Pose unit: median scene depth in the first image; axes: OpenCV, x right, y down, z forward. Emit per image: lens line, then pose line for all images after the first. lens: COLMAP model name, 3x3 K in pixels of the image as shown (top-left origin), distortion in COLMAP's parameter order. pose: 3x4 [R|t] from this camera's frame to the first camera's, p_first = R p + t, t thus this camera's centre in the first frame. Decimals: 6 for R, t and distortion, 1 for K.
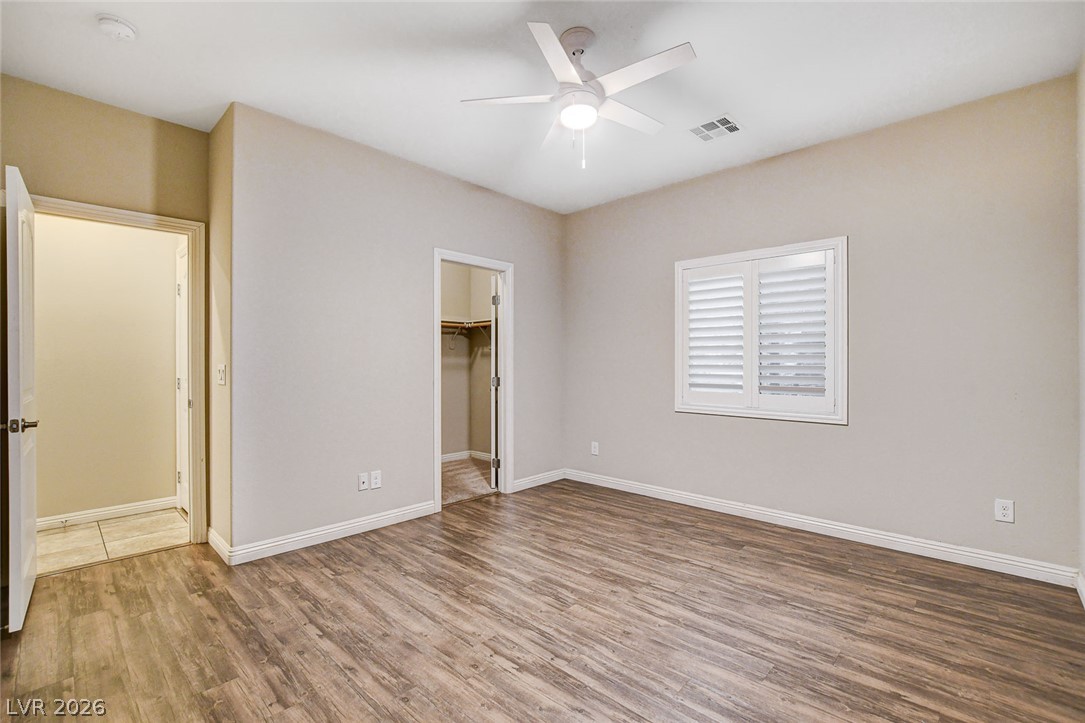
lens RADIAL K [[479.0, 0, 550.9], [0, 479.0, 361.0], [0, 0, 1]] dist [-0.023076, 0.000072]
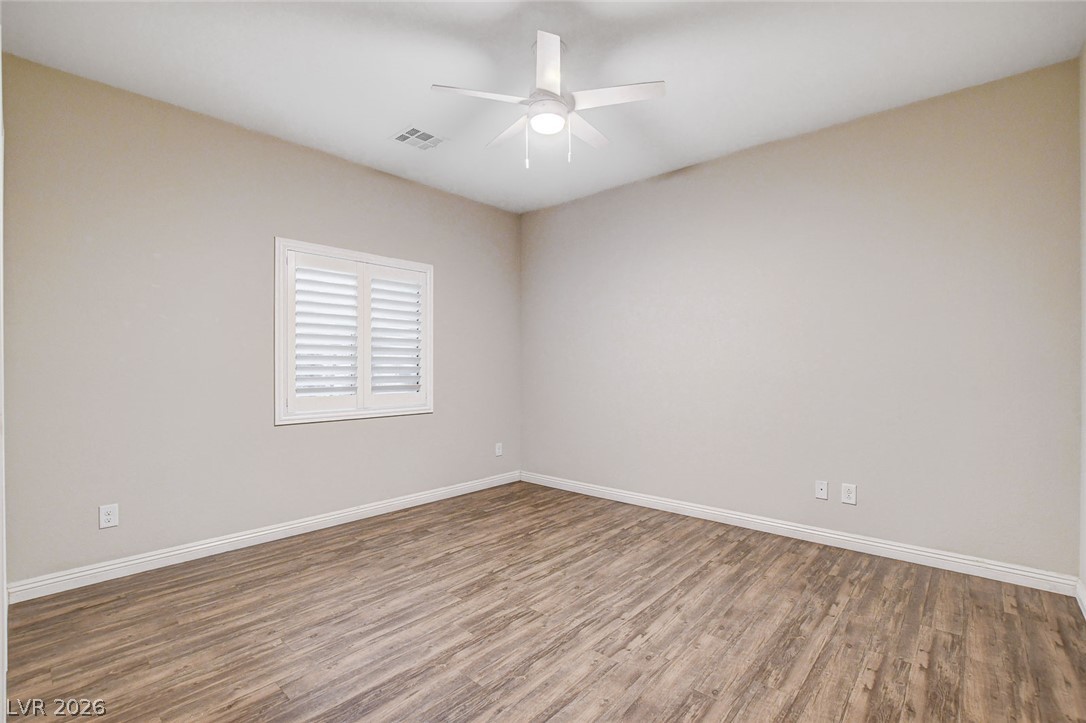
lens RADIAL K [[479.5, 0, 550.0], [0, 479.5, 368.9], [0, 0, 1]] dist [-0.023076, 0.000072]
pose [[-0.021566, -0.007504, 0.999739, -0.742562], [-0.002760, 0.999968, 0.007446, 0.005846], [-0.999764, -0.002599, -0.021586, 0.777715]]
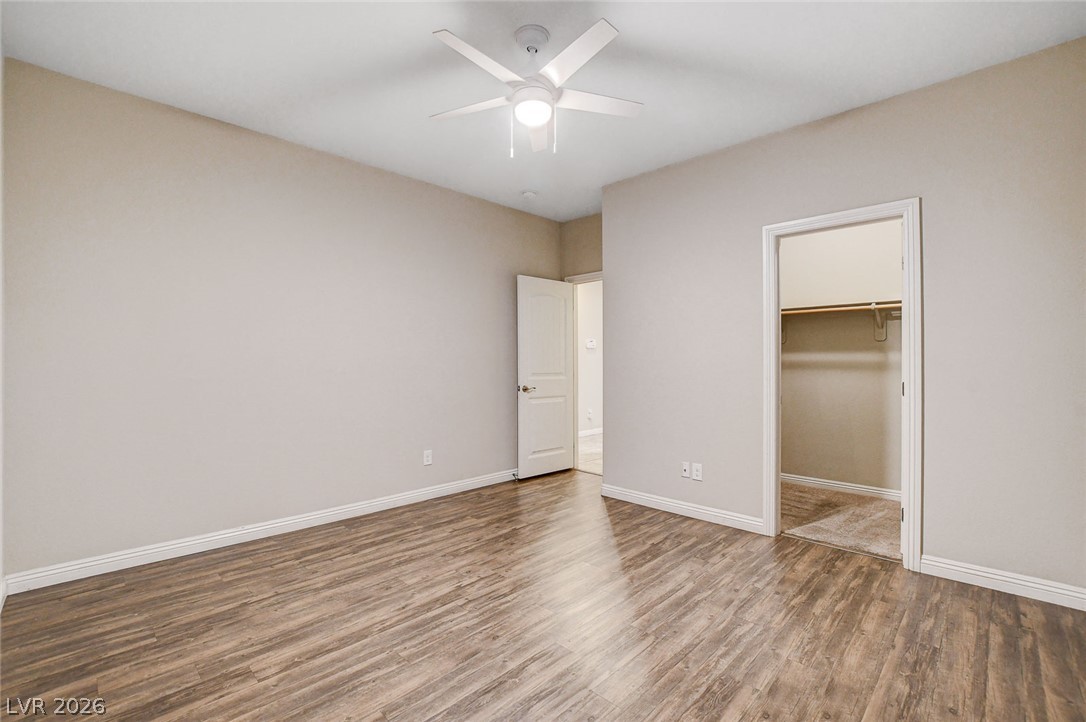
lens RADIAL K [[481.5, 0, 543.3], [0, 481.5, 359.8], [0, 0, 1]] dist [-0.017591, -0.000418]
pose [[-0.038988, -0.004296, -0.999230, 0.807748], [0.005292, 0.999976, -0.004506, 0.005639], [0.999226, -0.005464, -0.038964, 0.808579]]
